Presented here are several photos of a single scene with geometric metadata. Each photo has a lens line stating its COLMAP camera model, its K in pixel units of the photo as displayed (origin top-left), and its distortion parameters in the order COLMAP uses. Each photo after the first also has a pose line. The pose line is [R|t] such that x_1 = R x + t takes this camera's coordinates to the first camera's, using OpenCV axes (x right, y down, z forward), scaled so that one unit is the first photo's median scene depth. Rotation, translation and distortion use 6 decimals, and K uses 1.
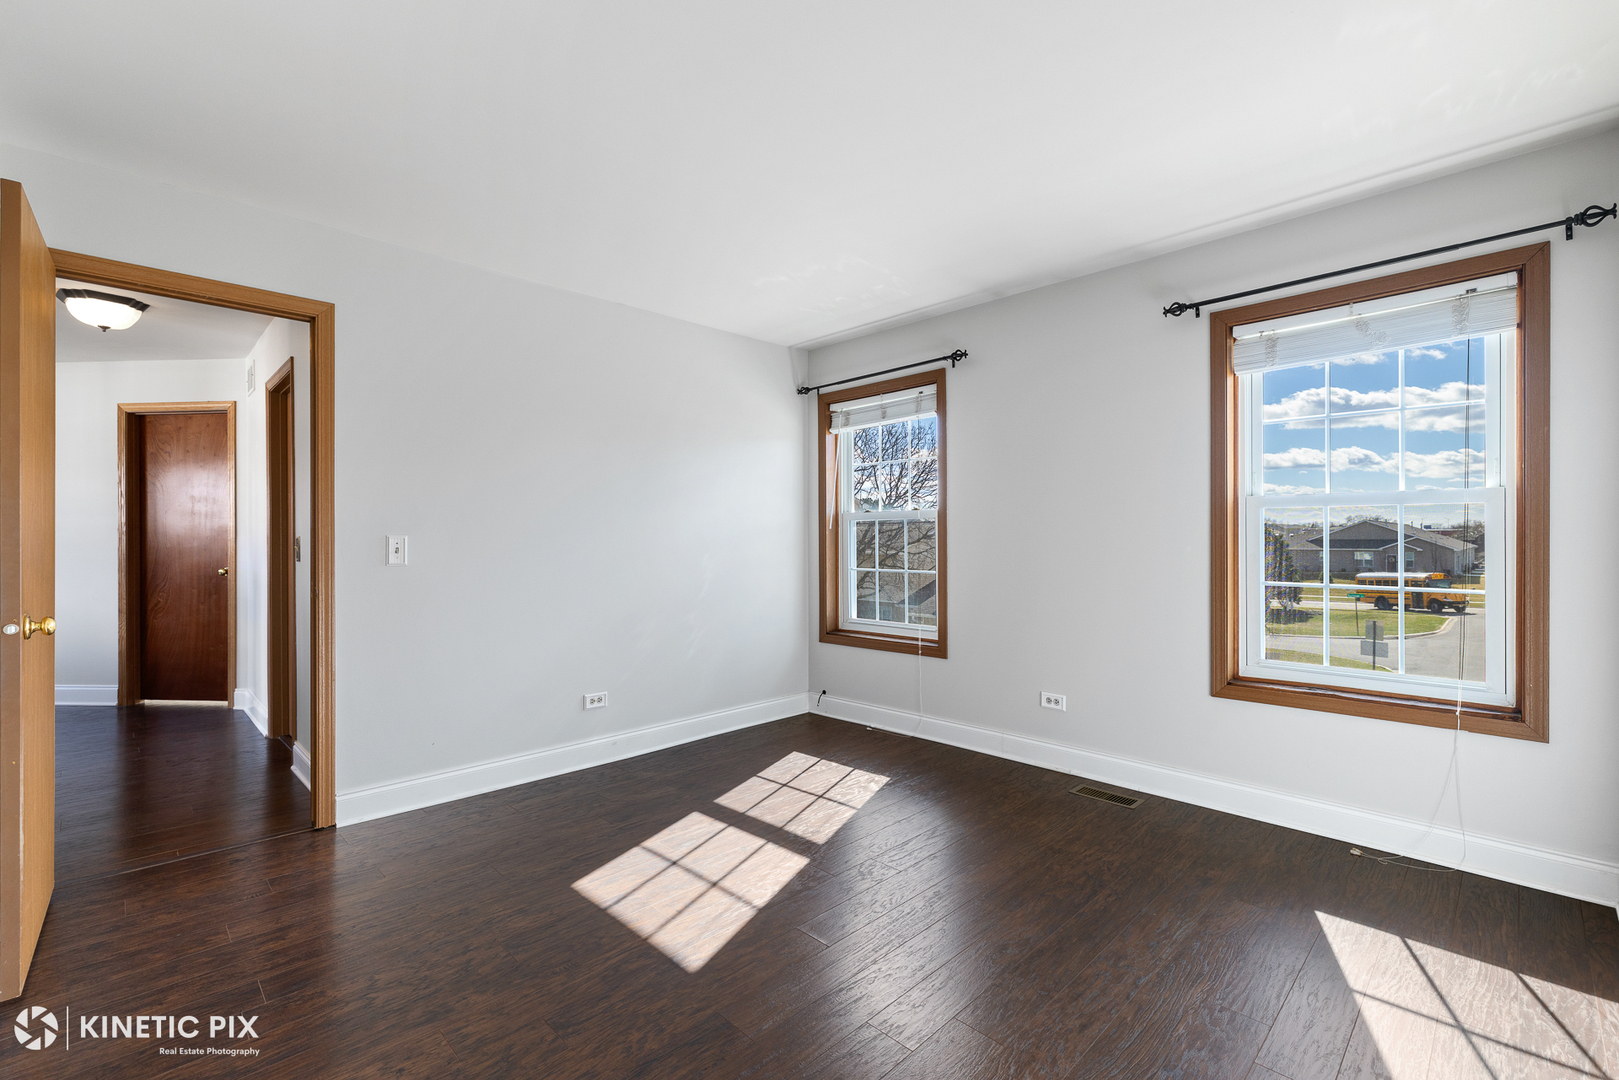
lens RADIAL K [[704.9, 0, 830.1], [0, 704.9, 561.2], [0, 0, 1]] dist [0.001107, 0.002064]
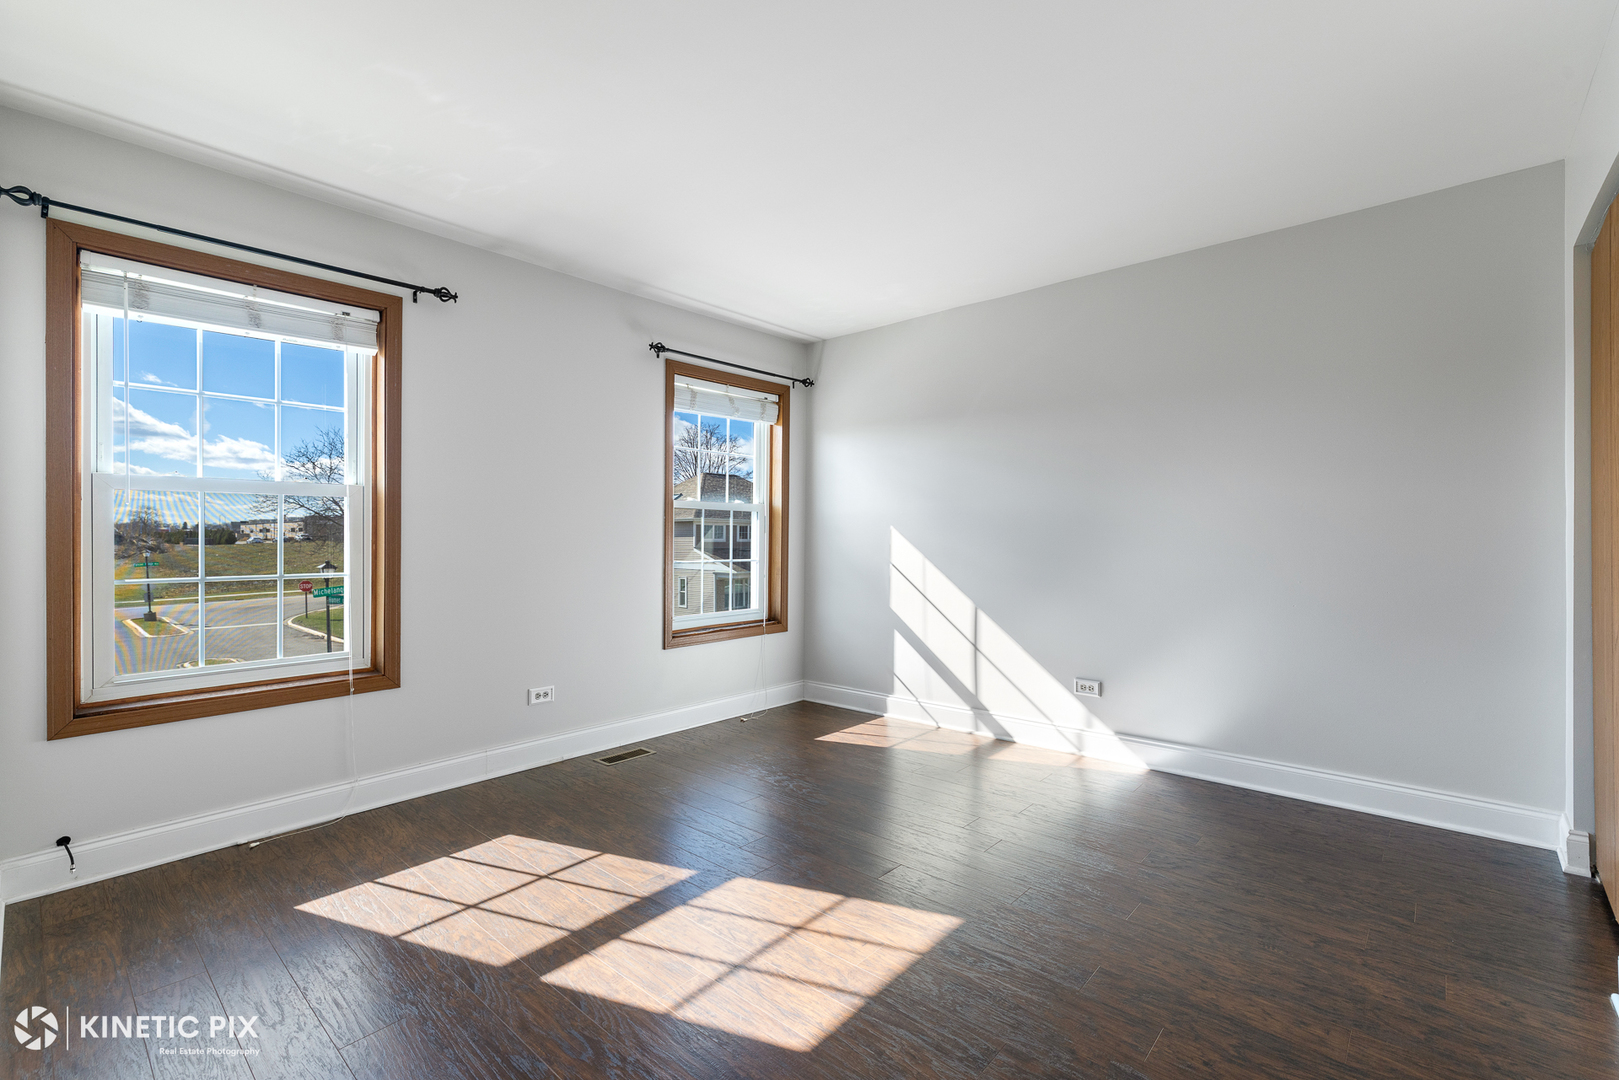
lens RADIAL K [[704.9, 0, 818.3], [0, 704.9, 544.9], [0, 0, 1]] dist [0.001107, 0.002064]
pose [[-0.044762, -0.018561, 0.998825, -0.662221], [0.023097, 0.999541, 0.019610, -0.017976], [-0.998731, 0.023948, -0.044313, 0.650879]]
